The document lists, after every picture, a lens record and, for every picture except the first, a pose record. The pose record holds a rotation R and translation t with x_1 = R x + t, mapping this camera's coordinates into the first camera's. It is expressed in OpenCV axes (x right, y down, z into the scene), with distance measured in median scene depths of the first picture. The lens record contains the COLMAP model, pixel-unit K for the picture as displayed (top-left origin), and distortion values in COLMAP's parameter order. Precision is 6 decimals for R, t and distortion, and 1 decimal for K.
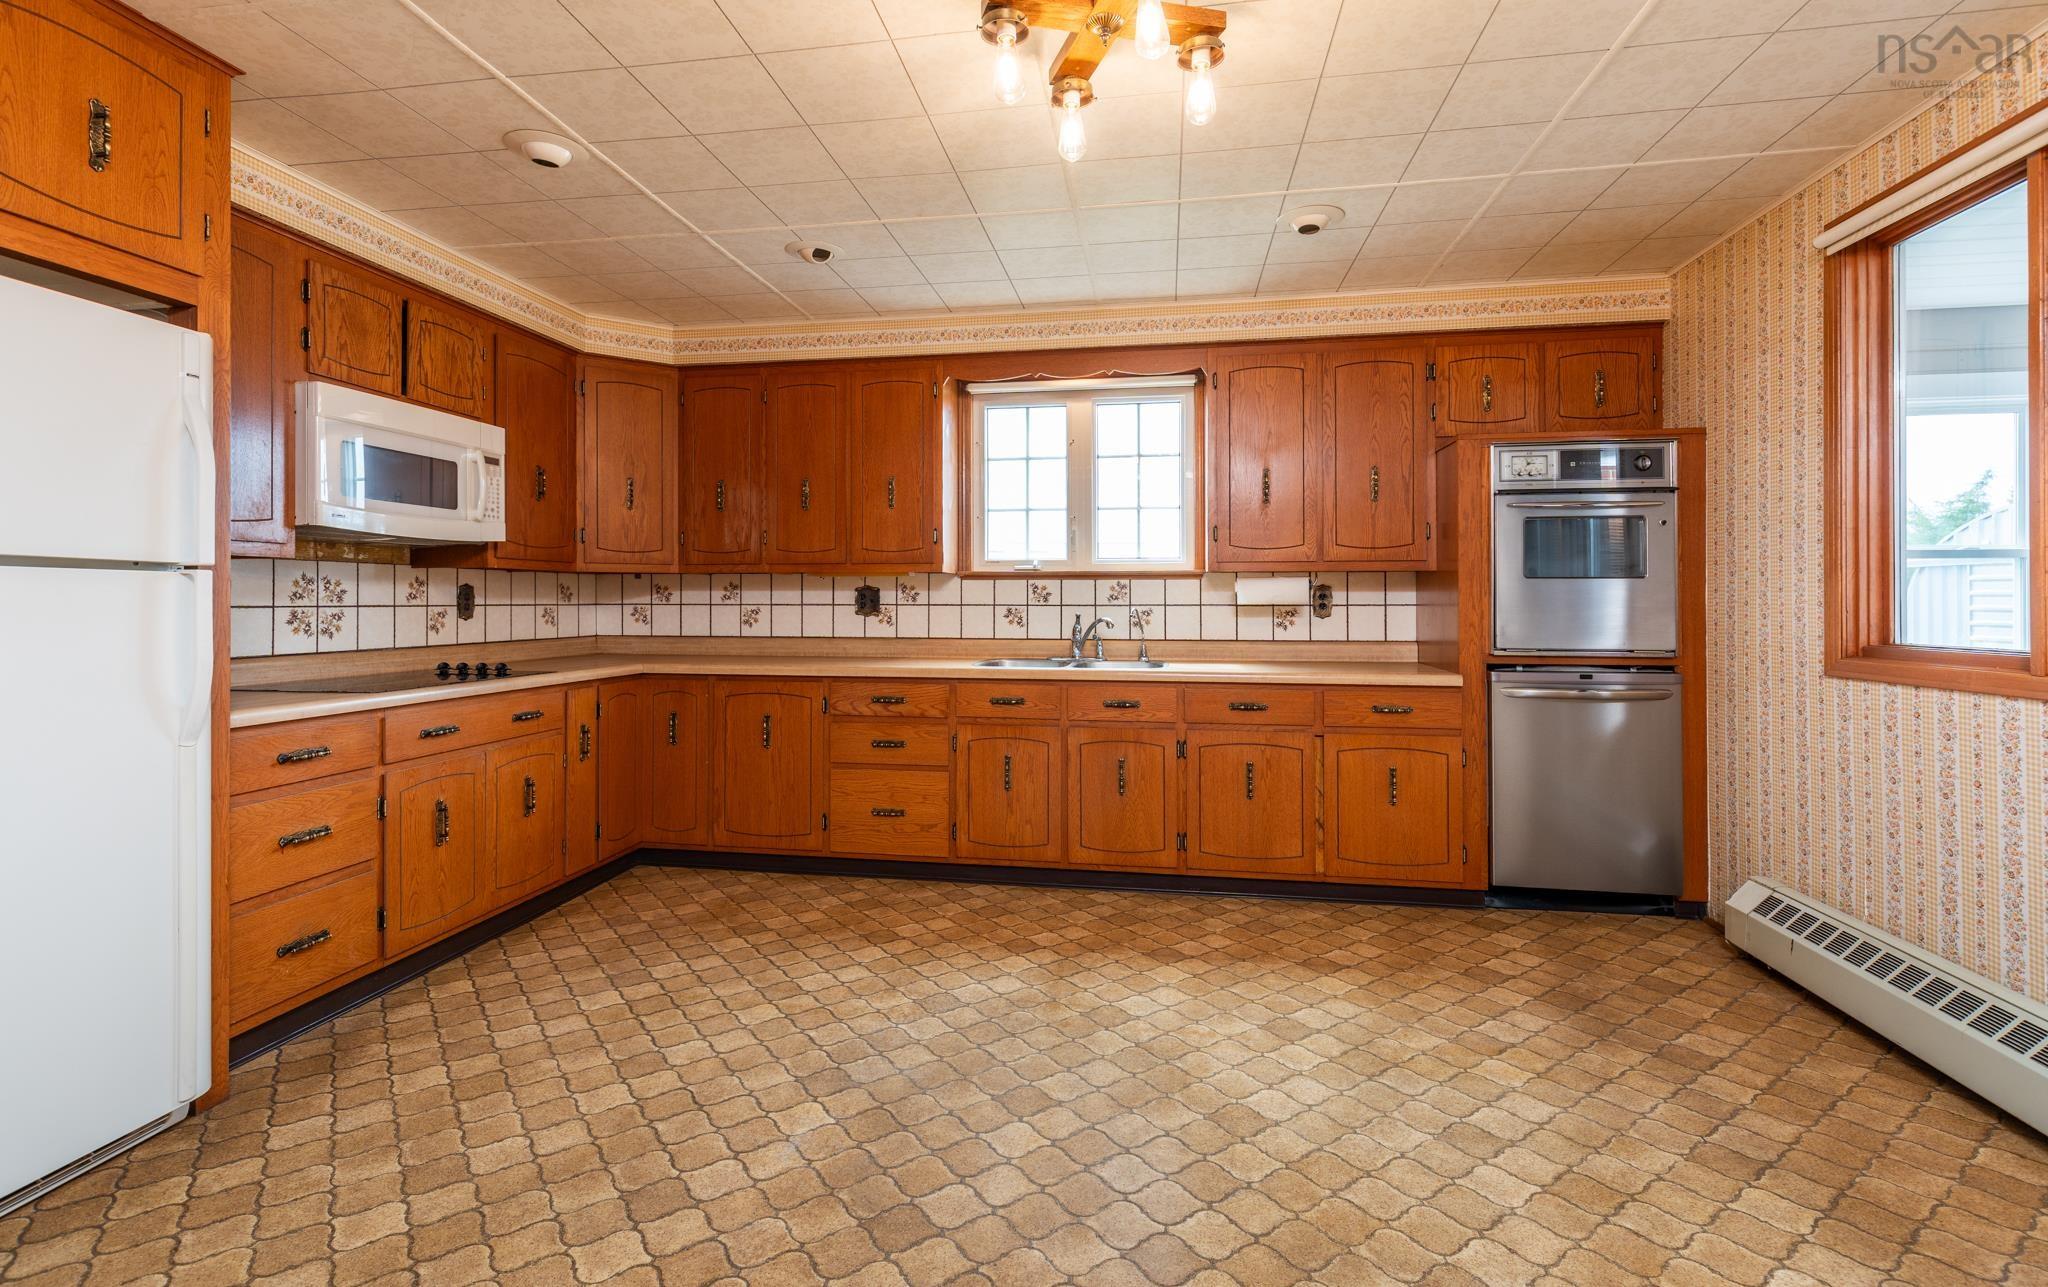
lens RADIAL K [[940.6, 0, 1009.4], [0, 940.6, 600.6], [0, 0, 1]] dist [0.006676, -0.000499]
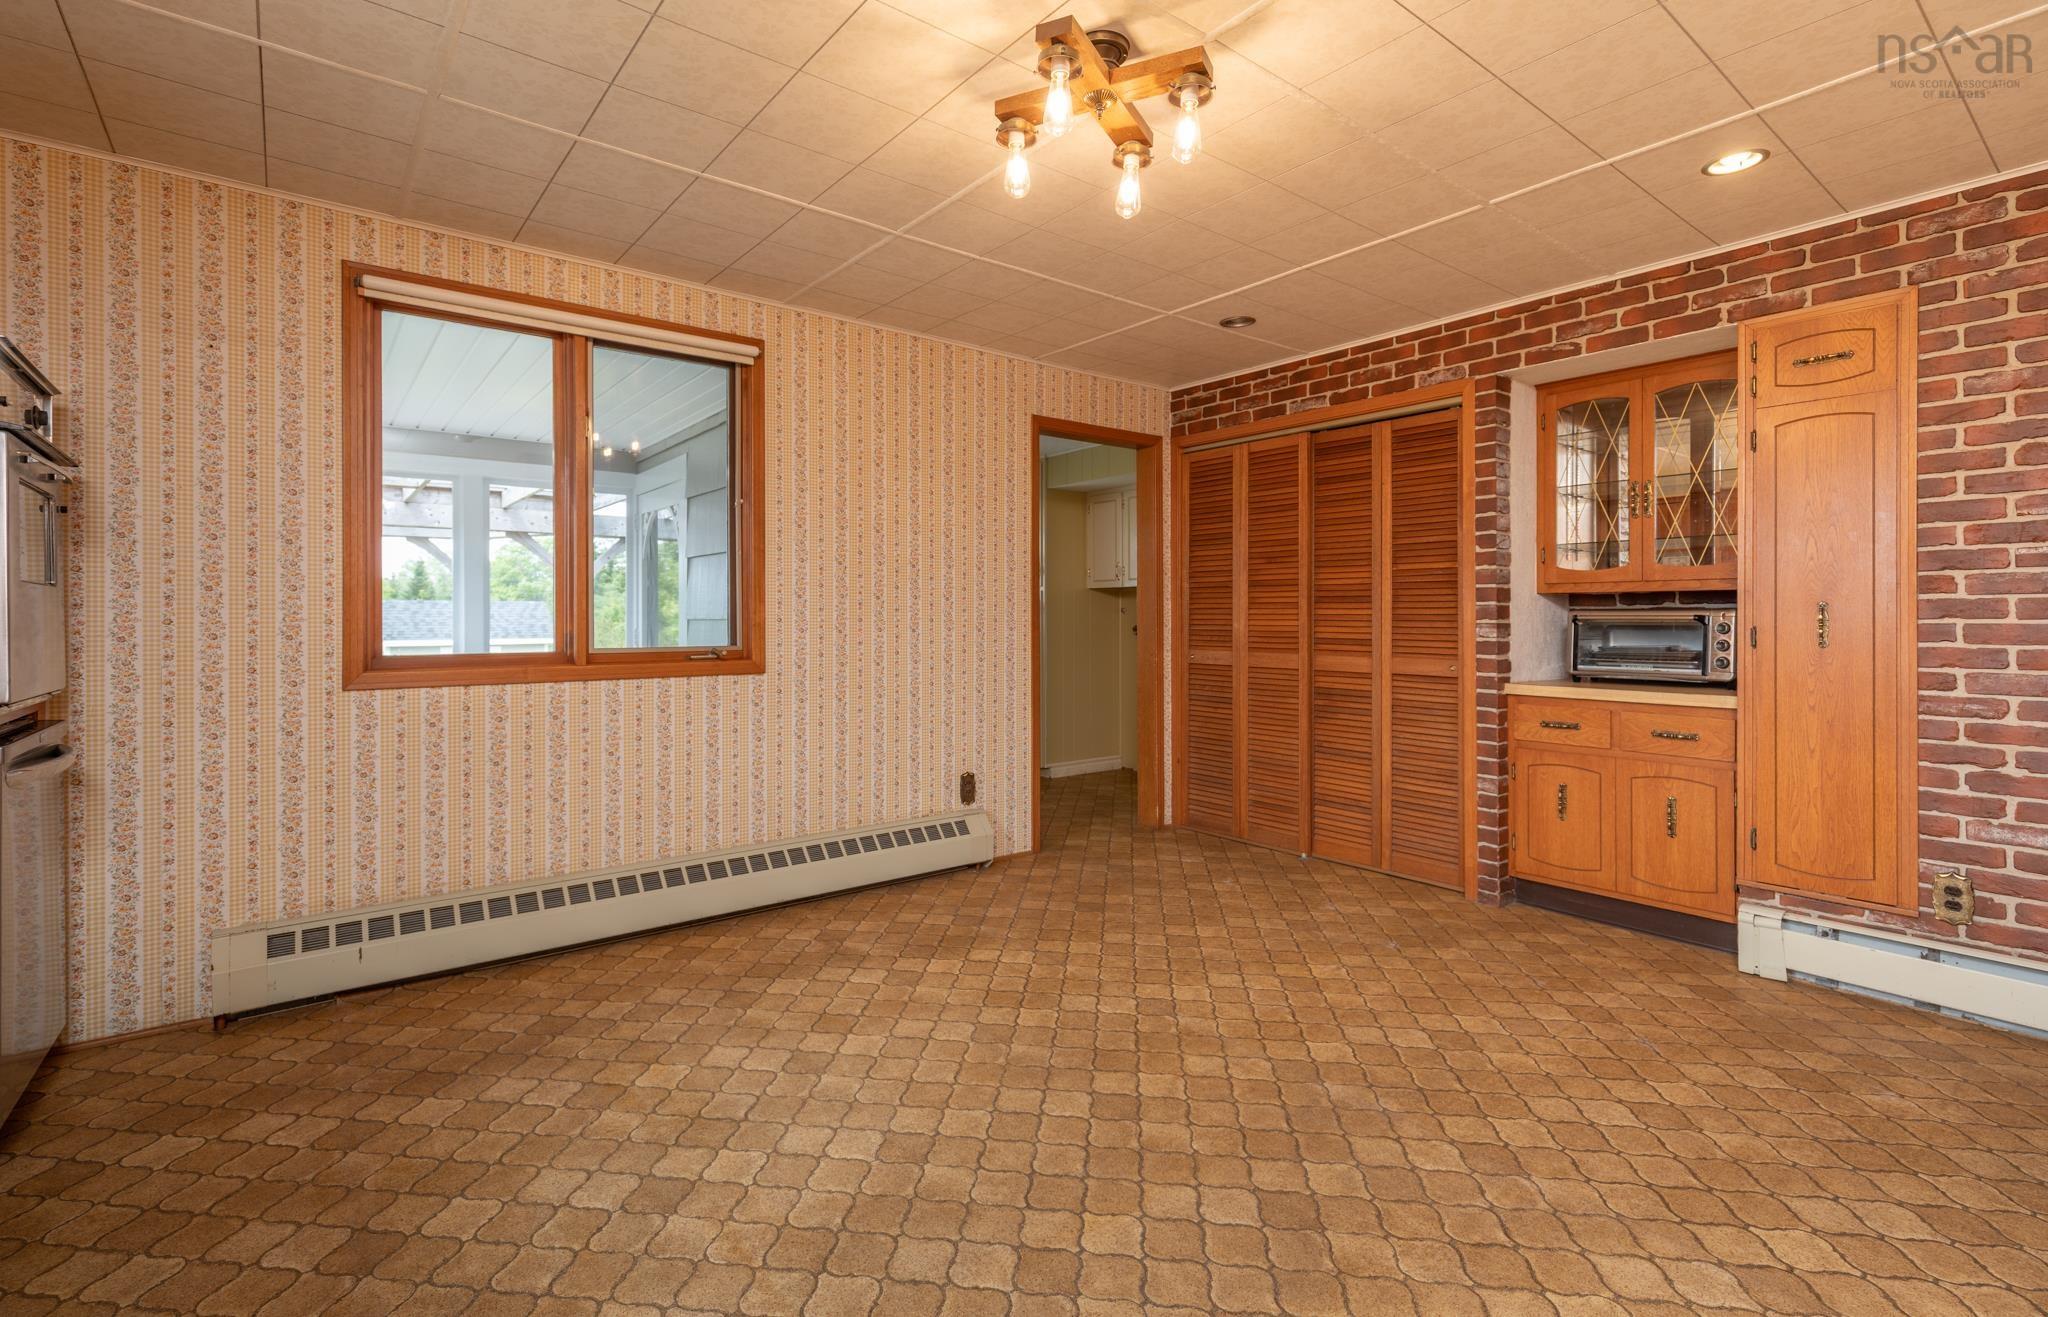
lens RADIAL K [[920.1, 0, 1024.0], [0, 920.1, 658.5], [0, 0, 1]] dist [-0.000592, -0.000156]
pose [[-0.742298, -0.027285, 0.669515, -0.272720], [0.002421, 0.999055, 0.043399, 0.002467], [-0.670066, 0.033836, -0.741530, 0.932376]]
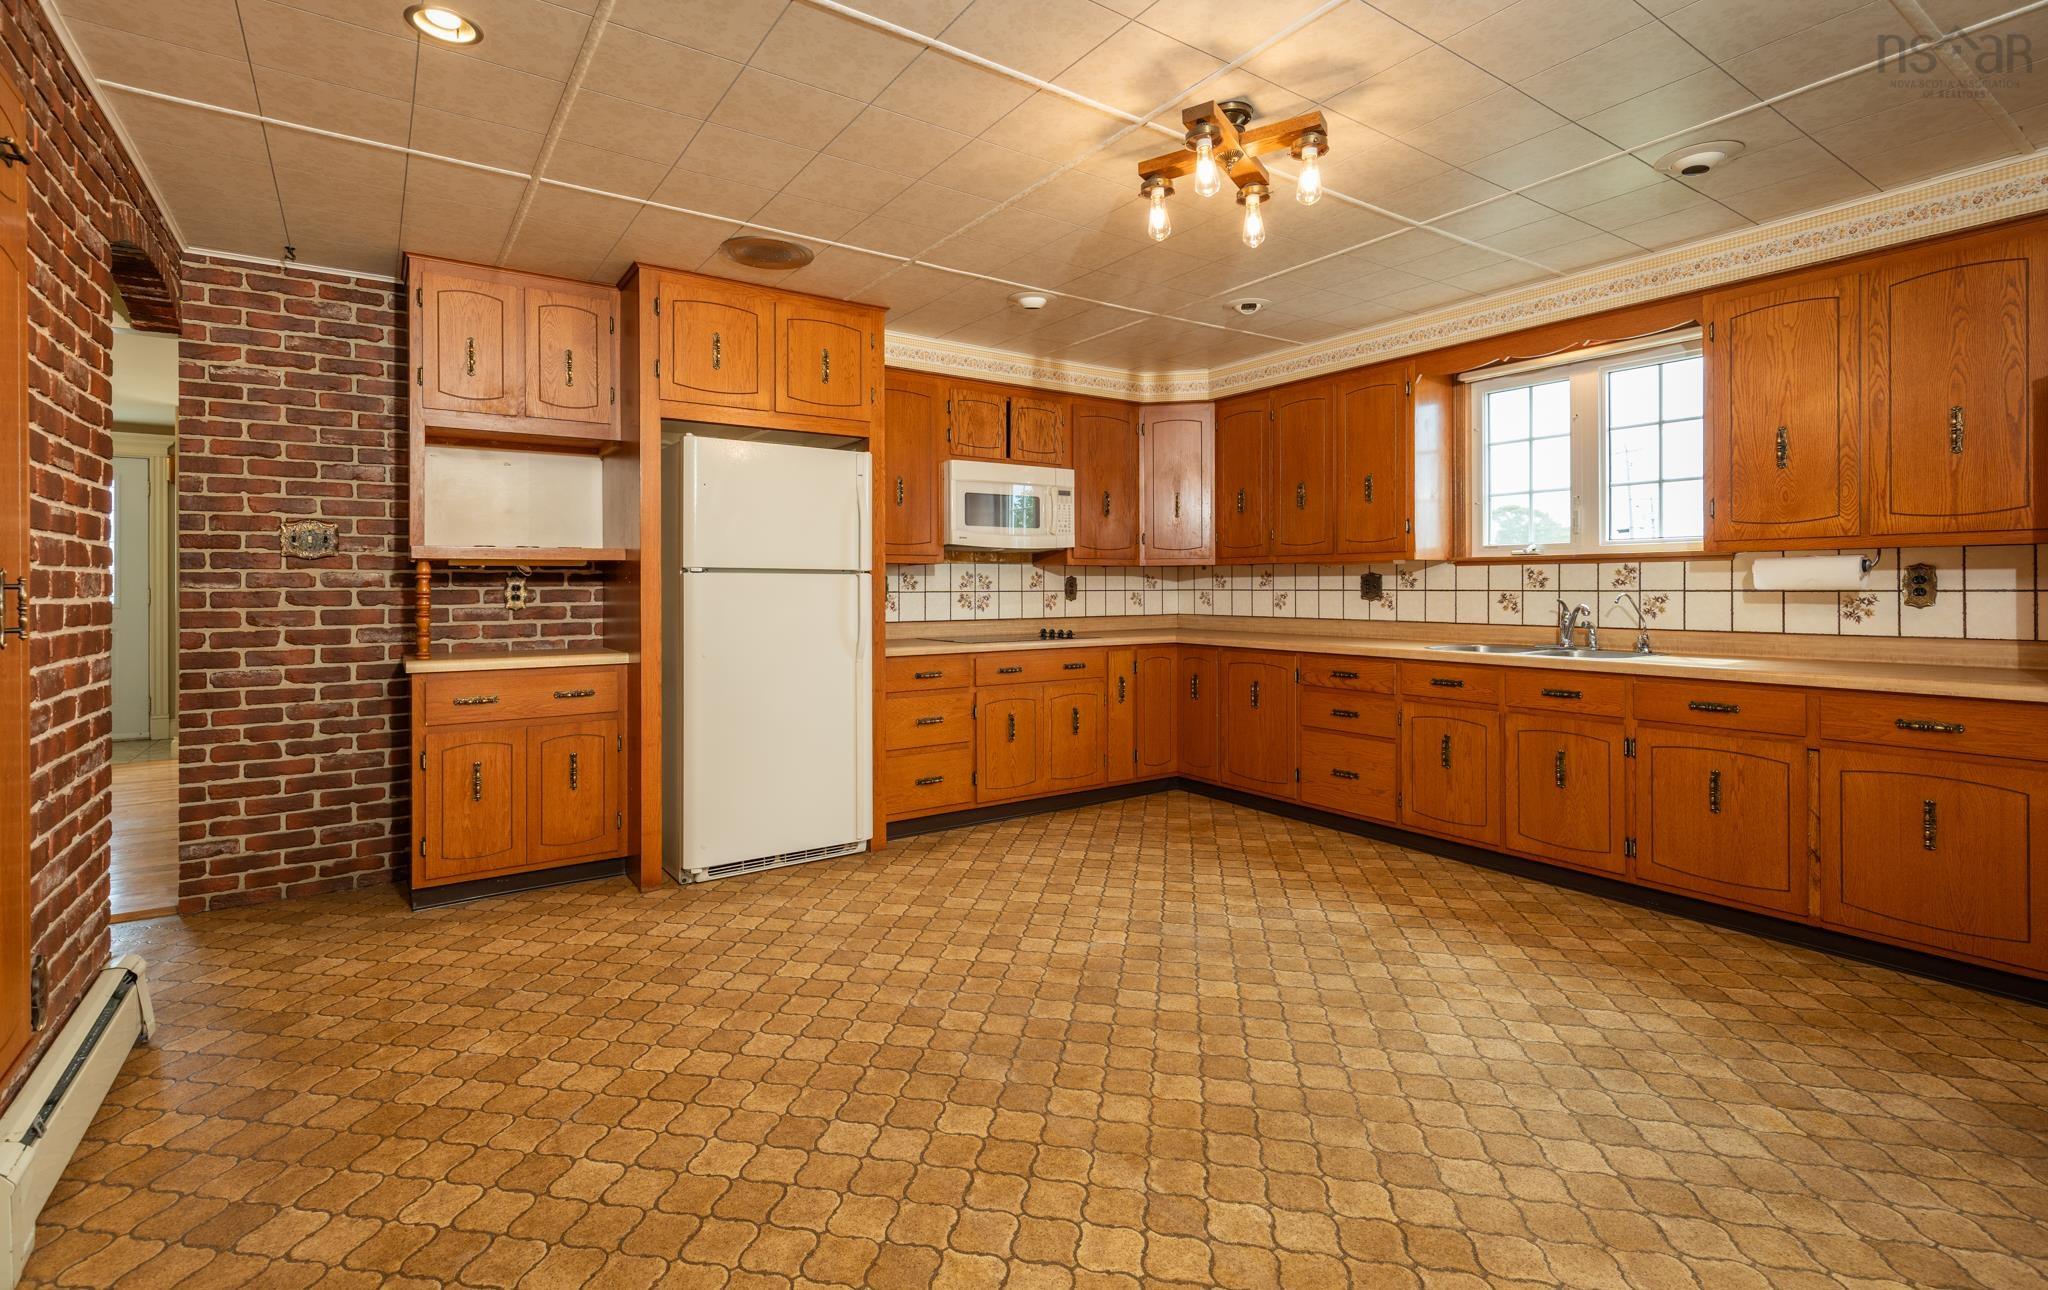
lens RADIAL K [[938.1, 0, 1000.6], [0, 938.1, 592.9], [0, 0, 1]] dist [-0.000956, -0.000255]
pose [[0.686558, 0.001726, -0.727073, 0.427525], [0.003983, 0.999973, 0.006135, -0.001072], [0.727064, -0.007109, 0.686532, -0.077396]]
